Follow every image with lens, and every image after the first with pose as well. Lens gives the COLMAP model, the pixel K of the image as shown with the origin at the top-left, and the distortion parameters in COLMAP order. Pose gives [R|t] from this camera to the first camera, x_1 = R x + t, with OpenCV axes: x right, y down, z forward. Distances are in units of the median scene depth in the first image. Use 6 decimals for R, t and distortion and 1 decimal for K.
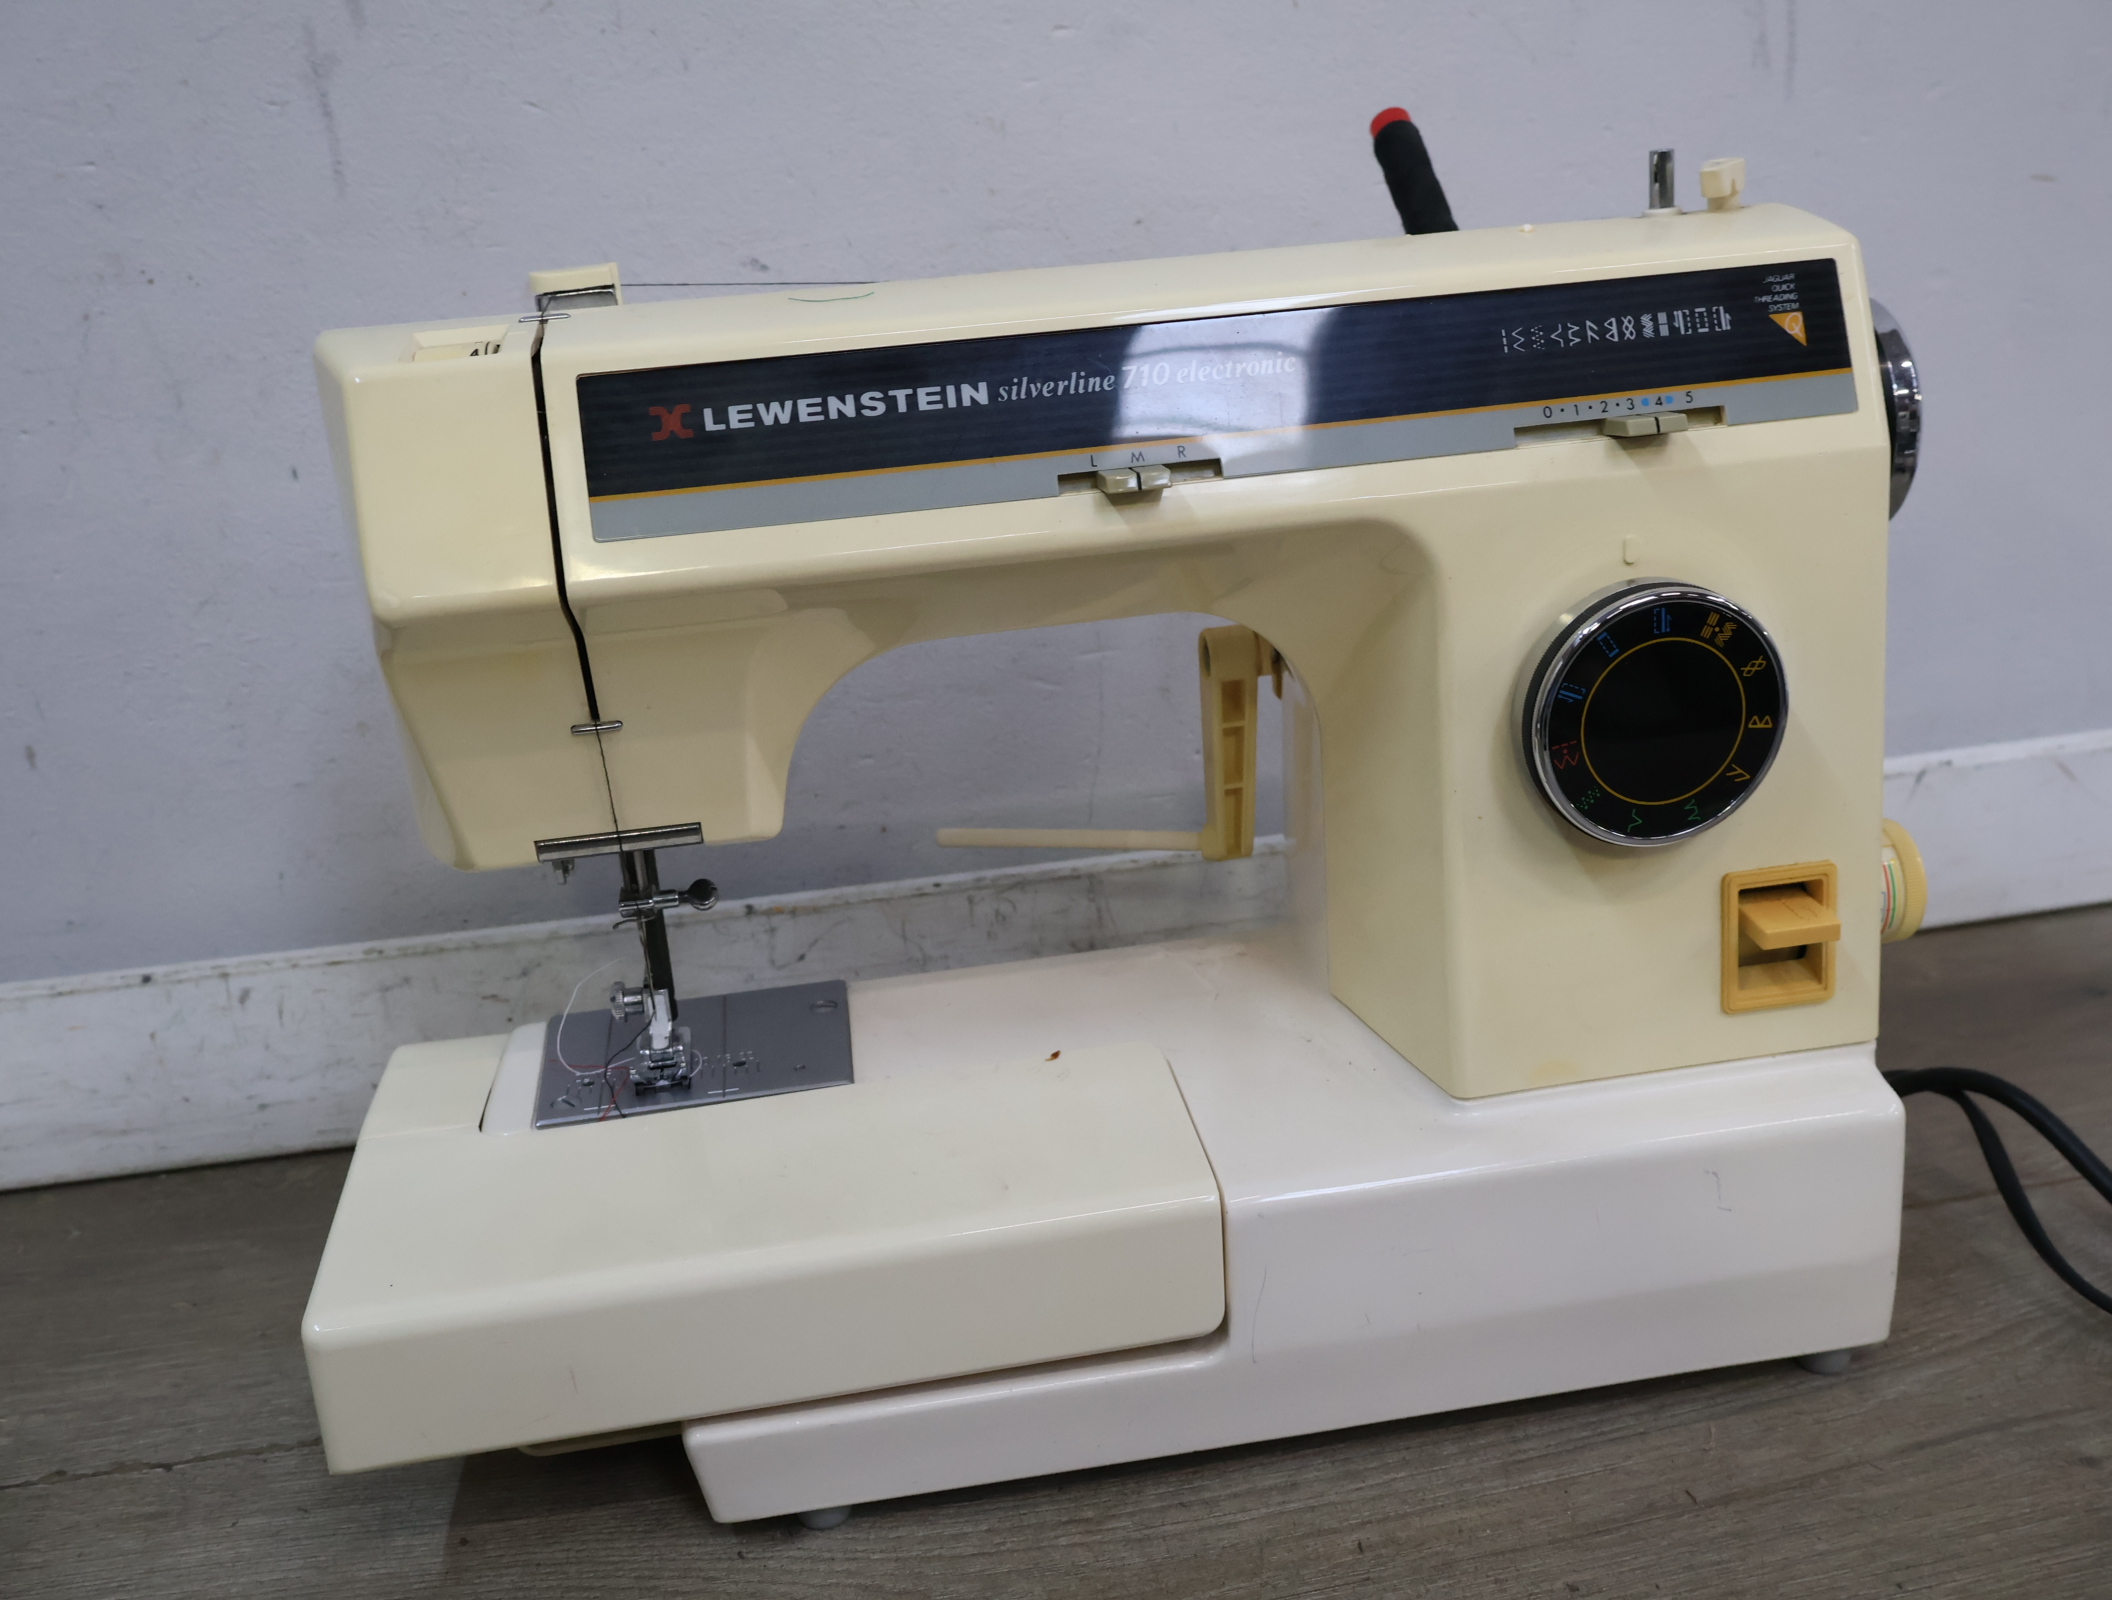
lens RADIAL K [[2035.9, 0, 1046.4], [0, 2035.9, 792.2], [0, 0, 1]] dist [0.000093, 0.000000]
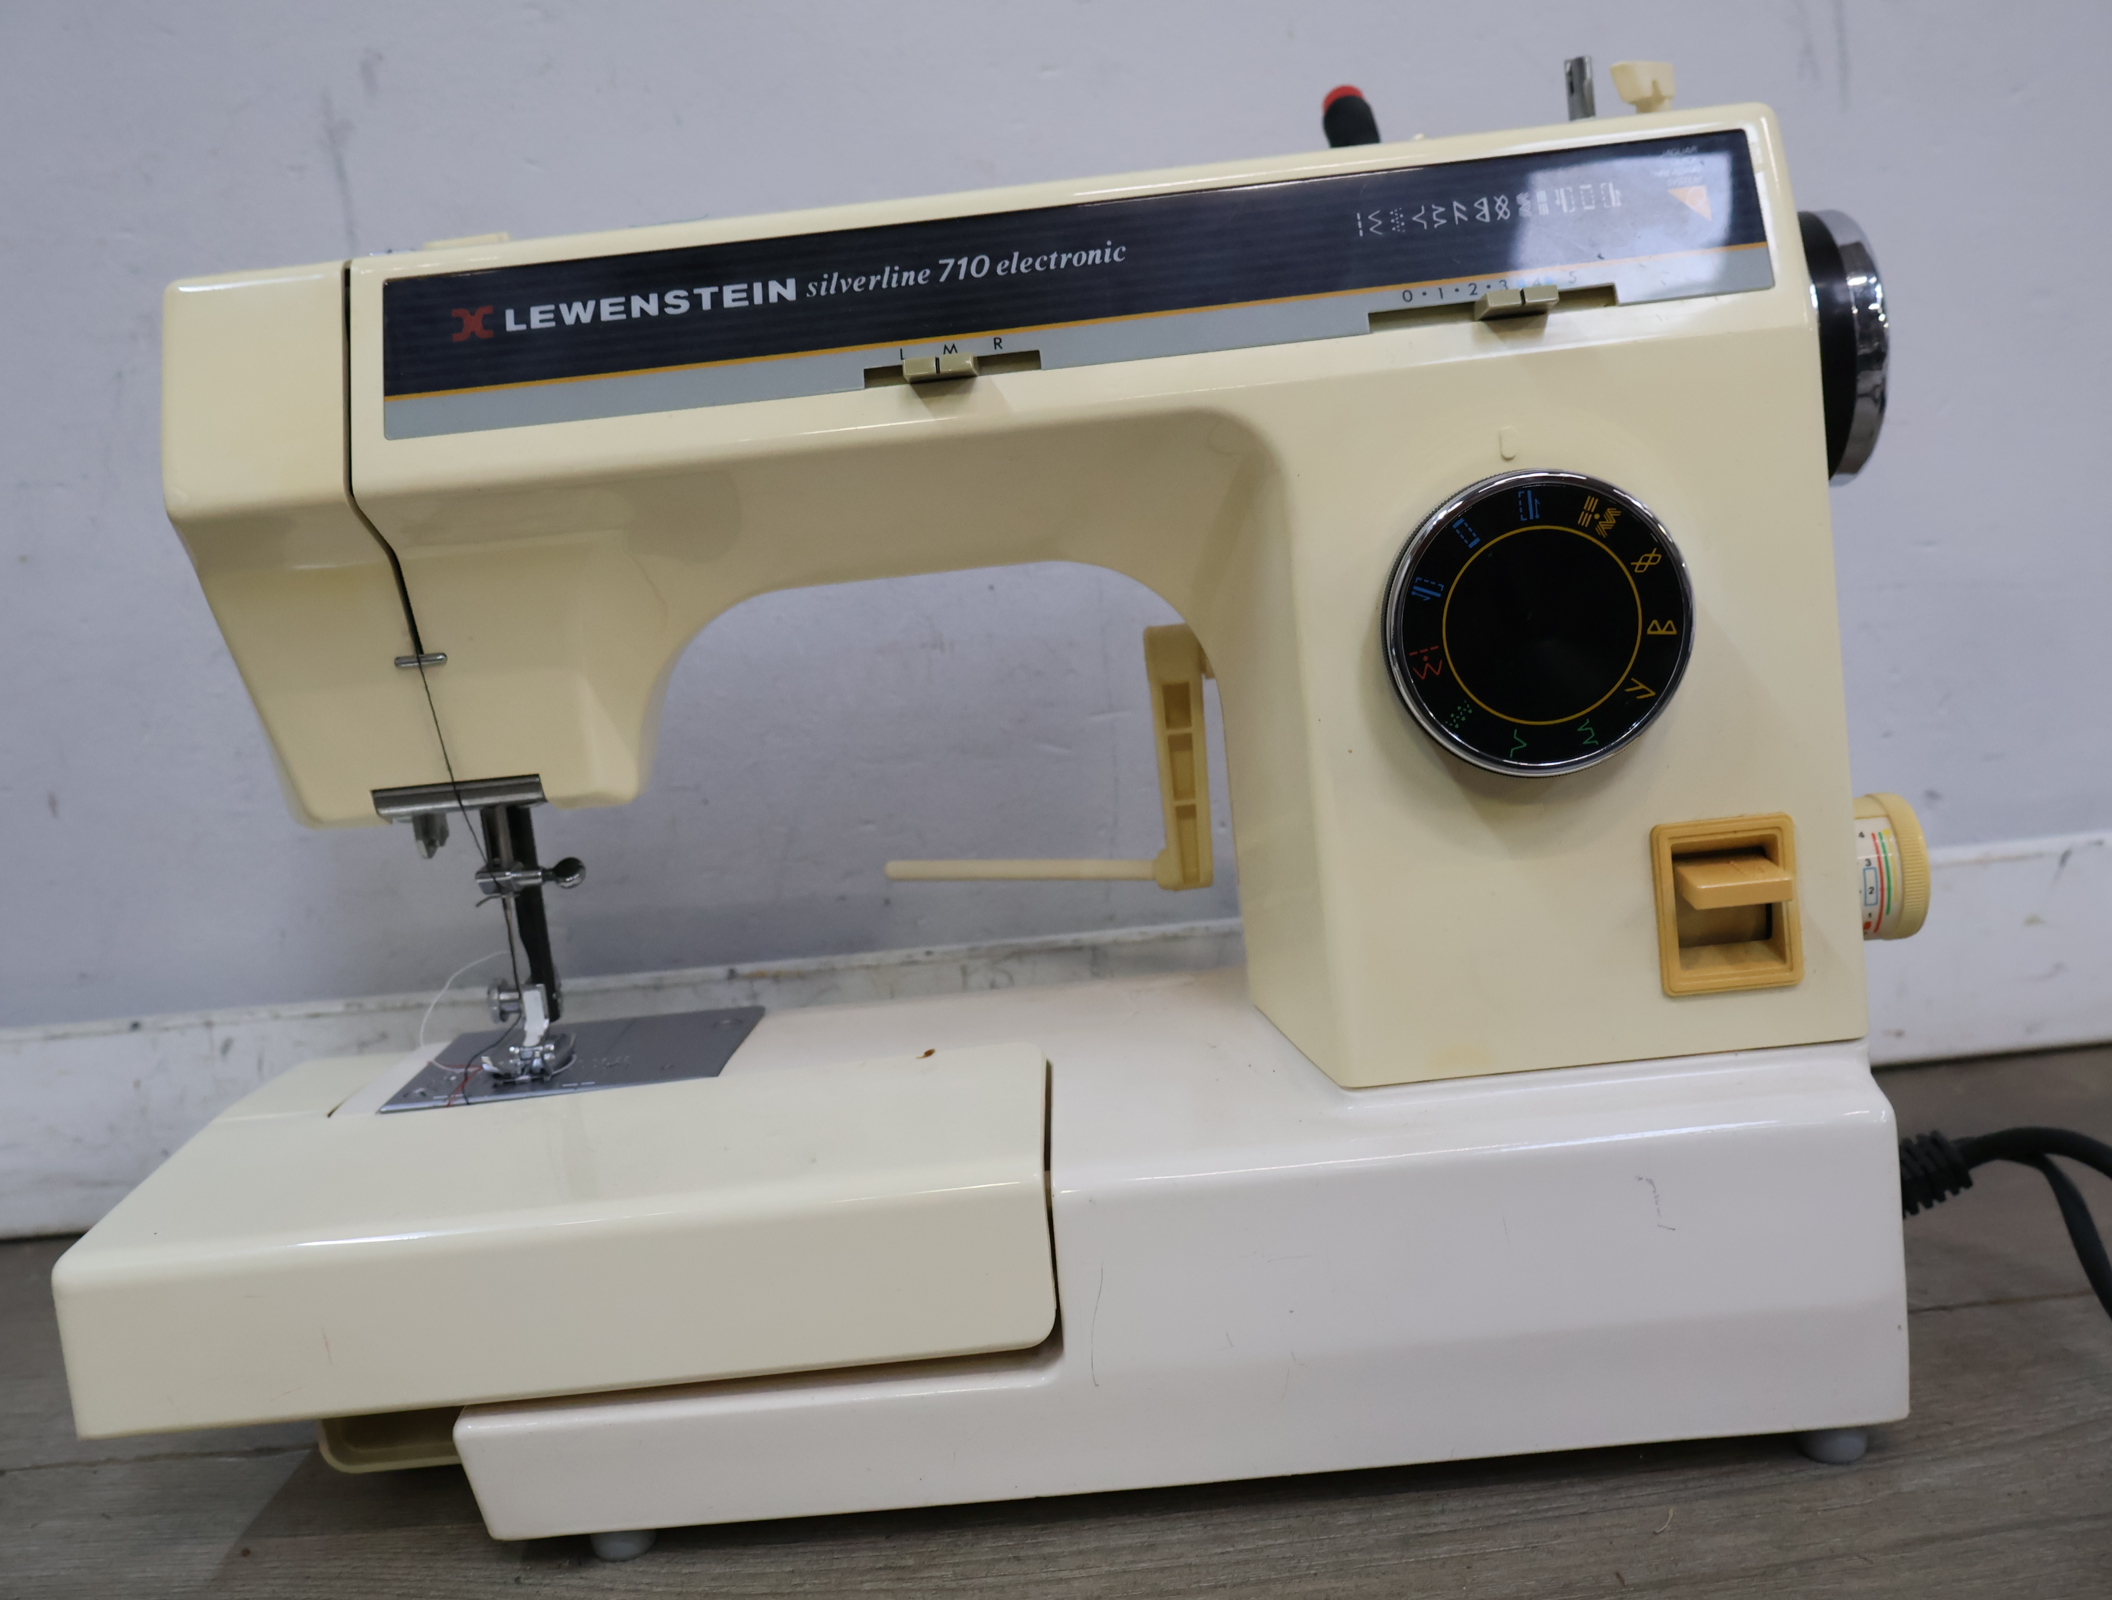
lens RADIAL K [[2035.9, 0, 1042.1], [0, 2035.9, 780.7], [0, 0, 1]] dist [0.000093, 0.000000]
pose [[0.984853, -0.002836, -0.173366, 0.238333], [-0.025626, 0.986505, -0.161715, 0.174499], [0.171485, 0.163708, 0.971490, 0.123600]]
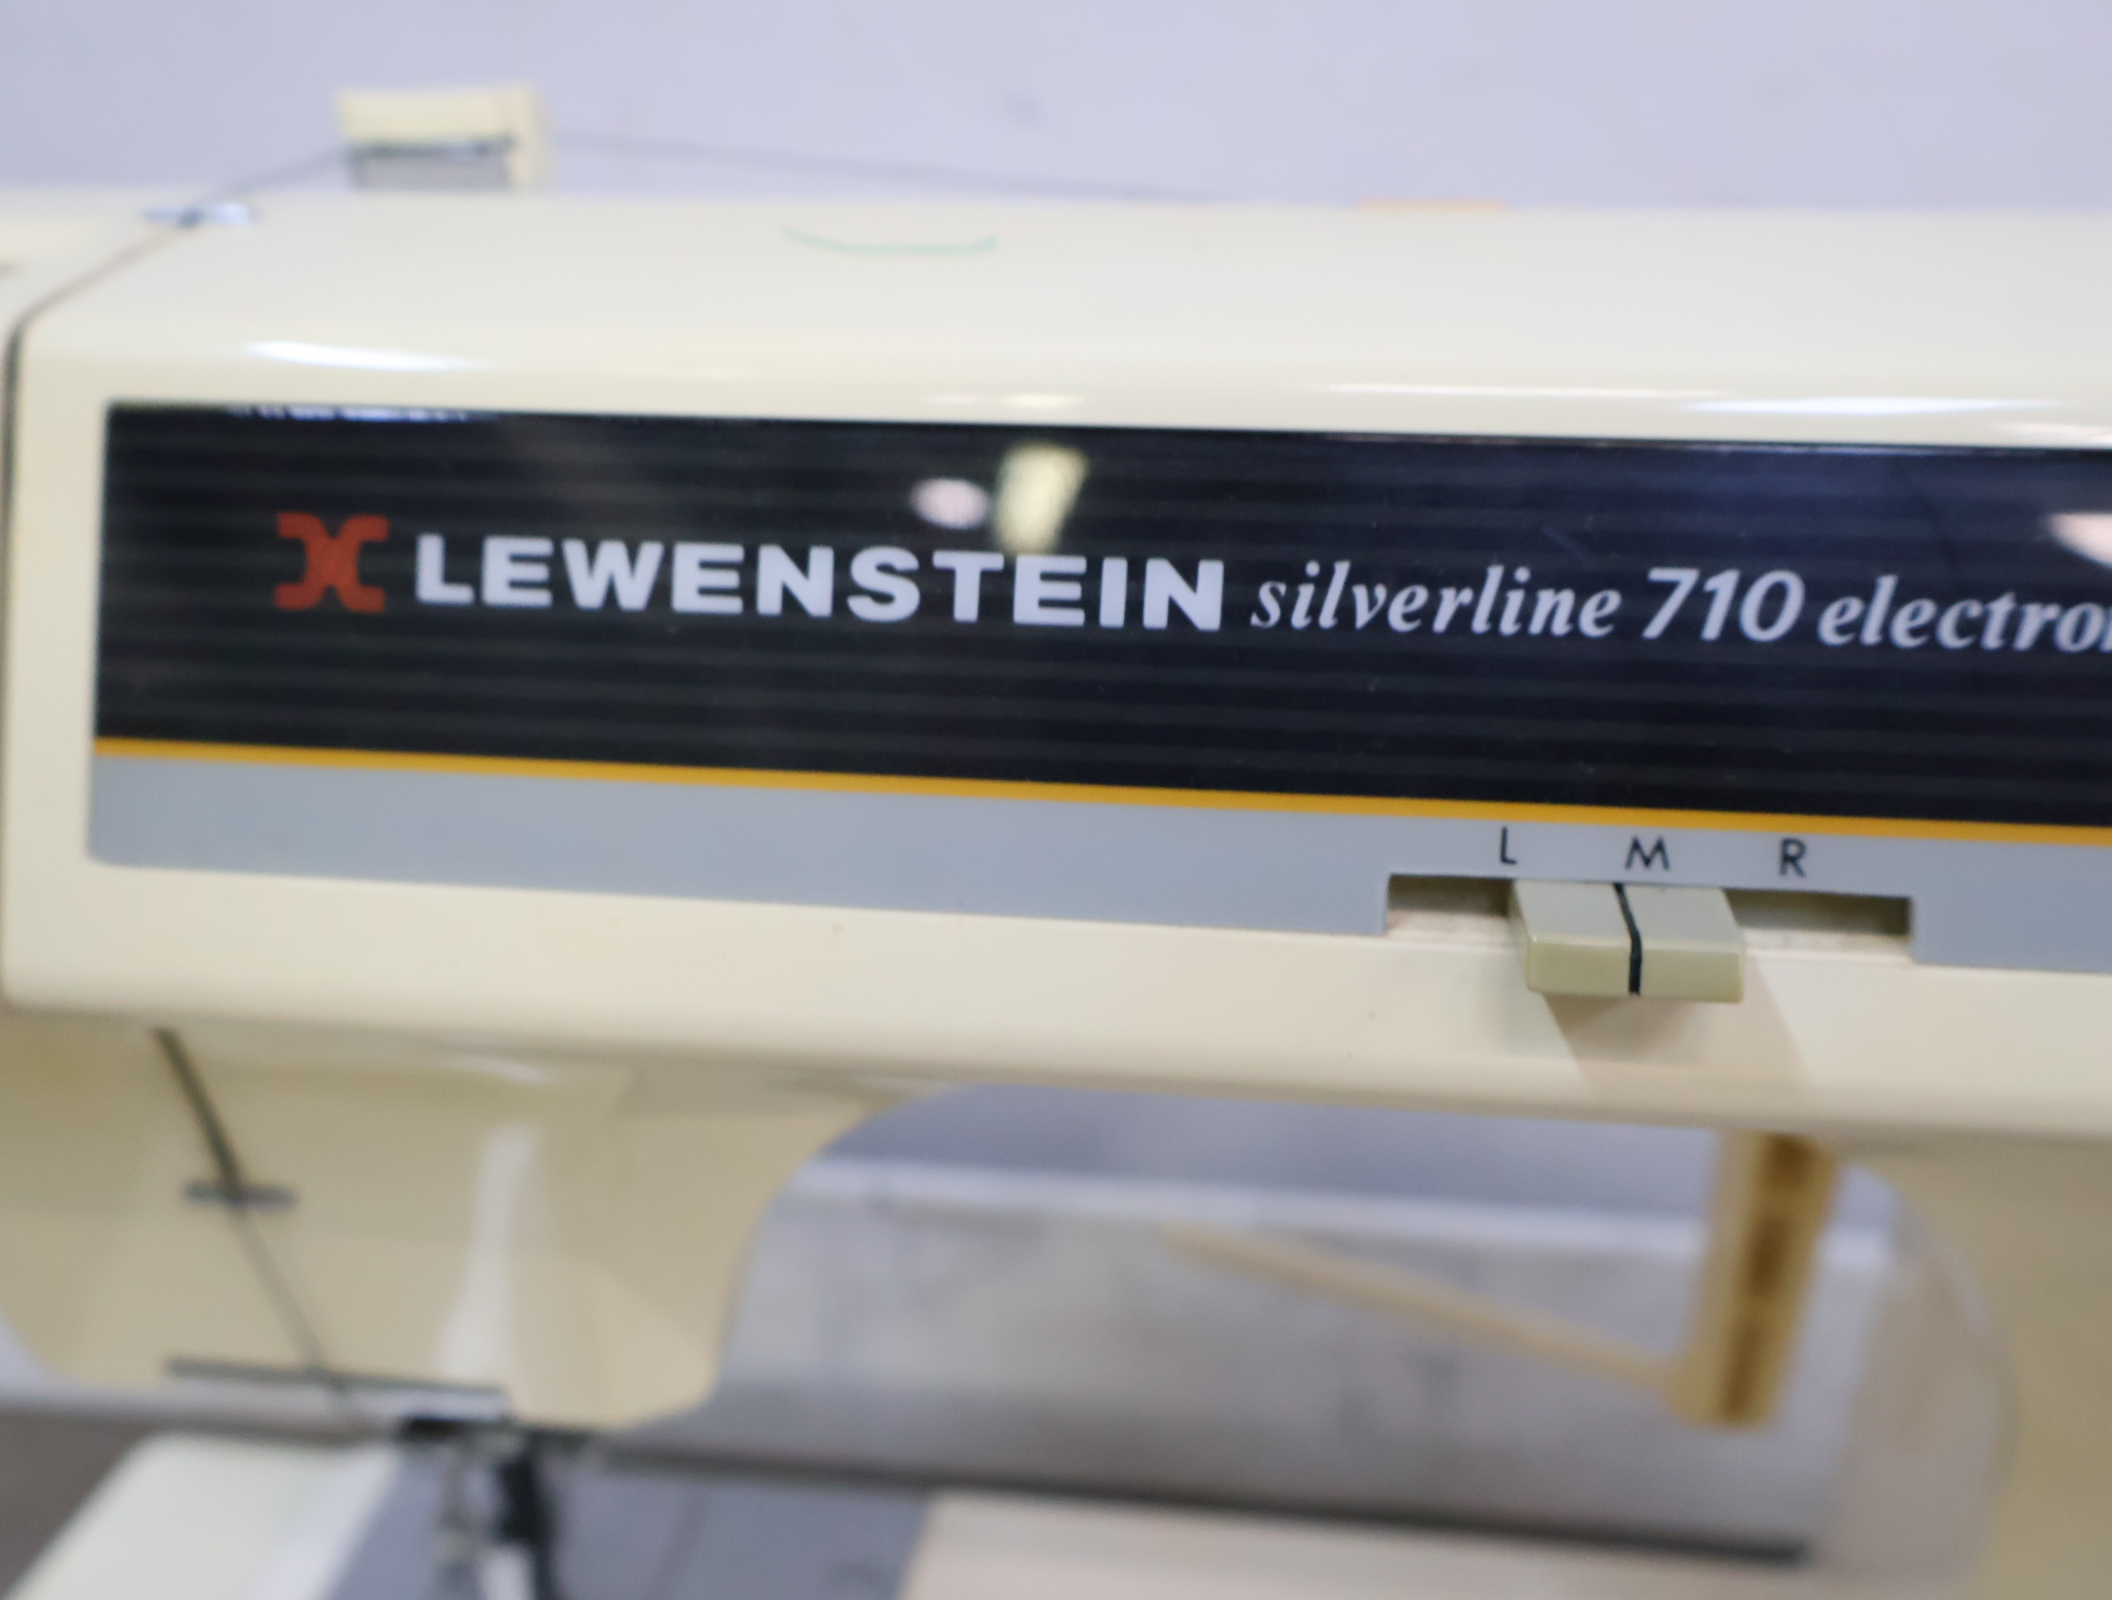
lens RADIAL K [[2035.9, 0, 1017.8], [0, 2035.9, 803.9], [0, 0, 1]] dist [0.000093, 0.000000]
pose [[0.958764, 0.171771, -0.226420, 0.019606], [-0.152173, 0.983131, 0.101473, -0.182477], [0.240031, -0.062834, 0.968730, 0.634518]]
